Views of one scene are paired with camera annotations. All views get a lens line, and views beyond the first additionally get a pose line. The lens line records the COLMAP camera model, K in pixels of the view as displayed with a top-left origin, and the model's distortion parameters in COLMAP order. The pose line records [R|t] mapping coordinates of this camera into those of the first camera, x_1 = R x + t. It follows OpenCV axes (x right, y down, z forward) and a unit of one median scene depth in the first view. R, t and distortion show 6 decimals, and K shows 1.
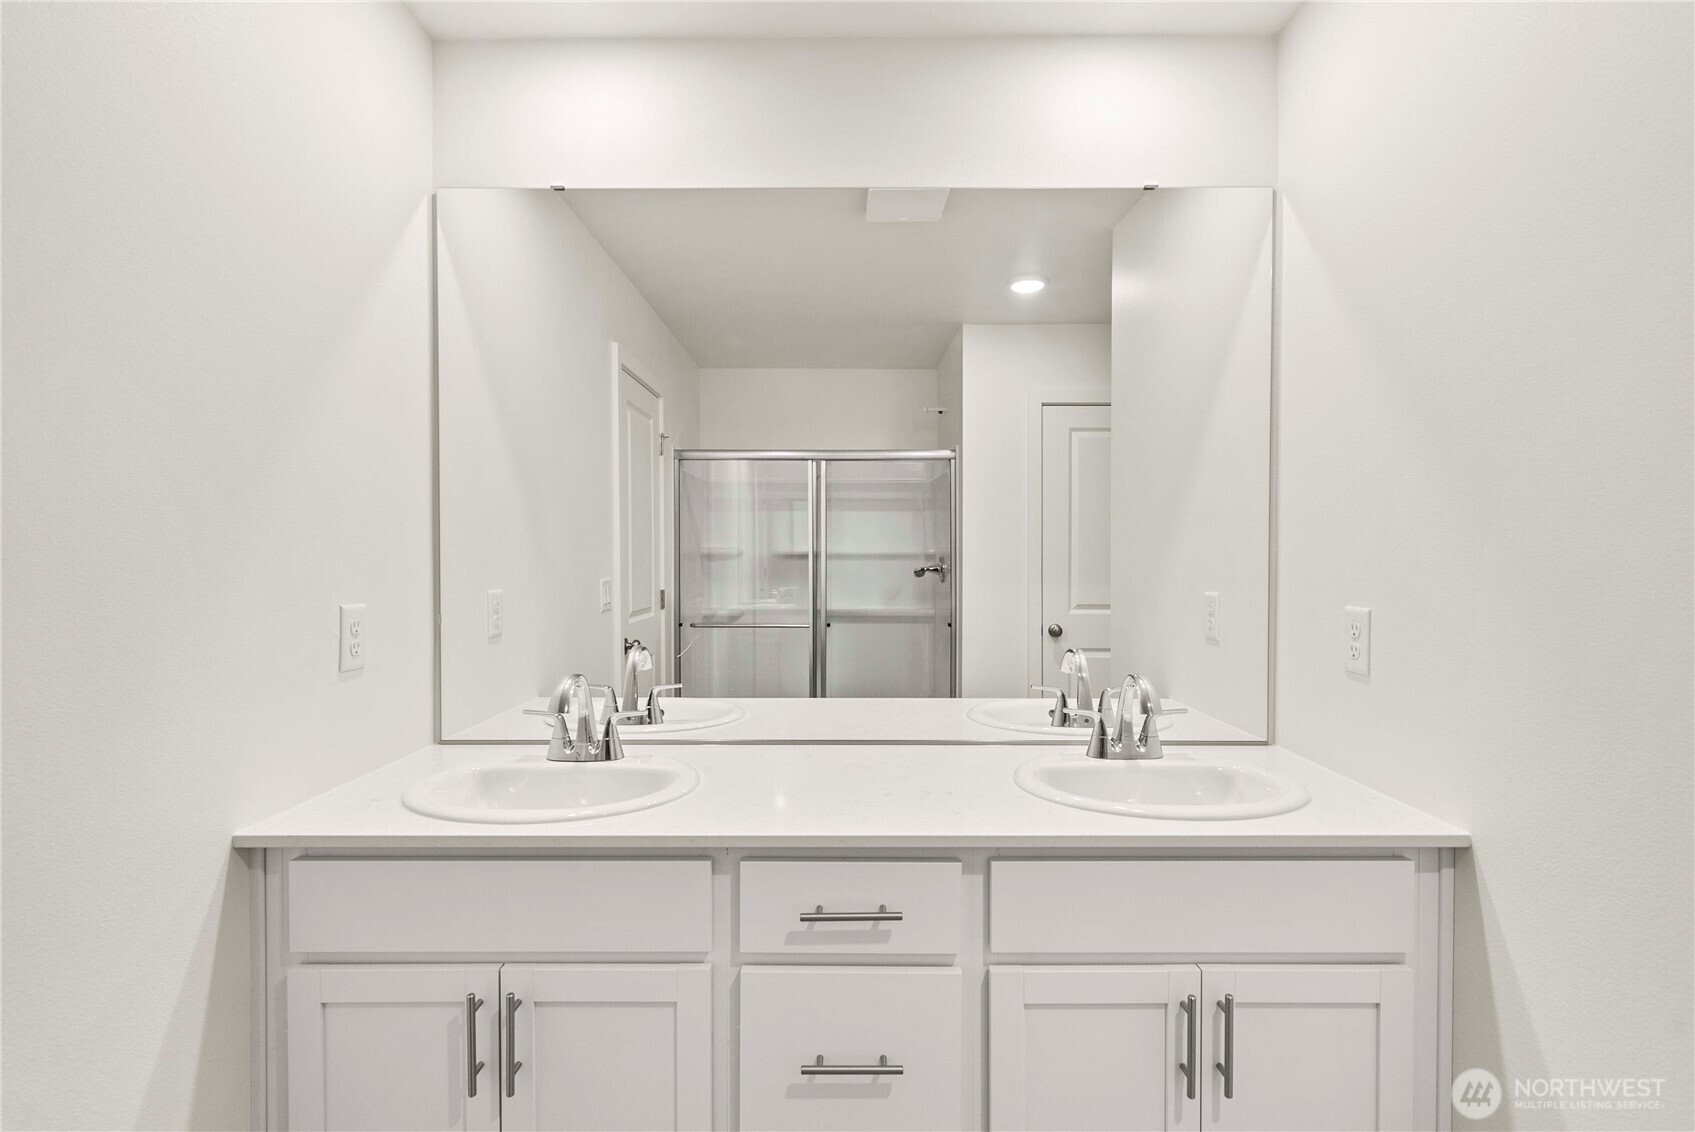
lens RADIAL K [[783.6, 0, 847.6], [0, 783.6, 567.1], [0, 0, 1]] dist [0.004043, 0.000271]
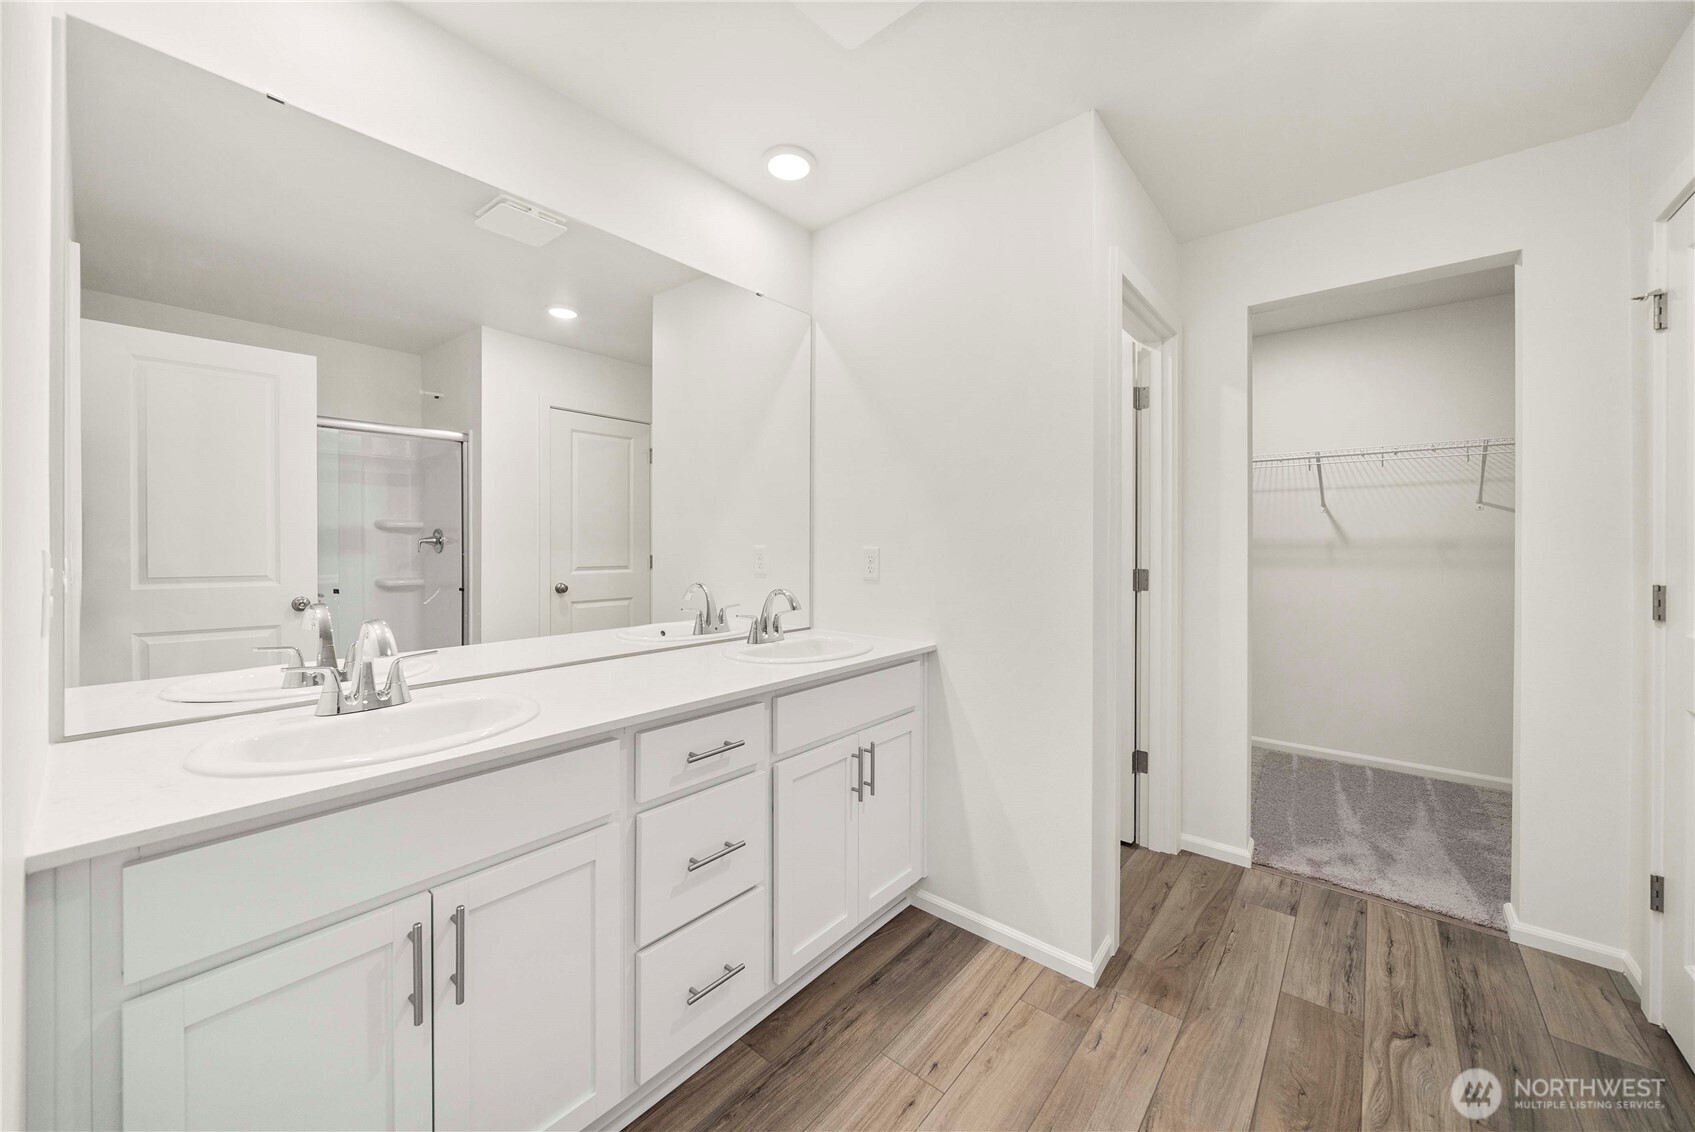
lens RADIAL K [[632.6, 0, 815.2], [0, 632.6, 544.7], [0, 0, 1]] dist [0.002122, 0.000092]
pose [[0.660100, -0.000365, 0.751177, -0.725159], [0.006990, 0.999960, -0.005656, 0.062733], [-0.751145, 0.008984, 0.660076, 0.069438]]
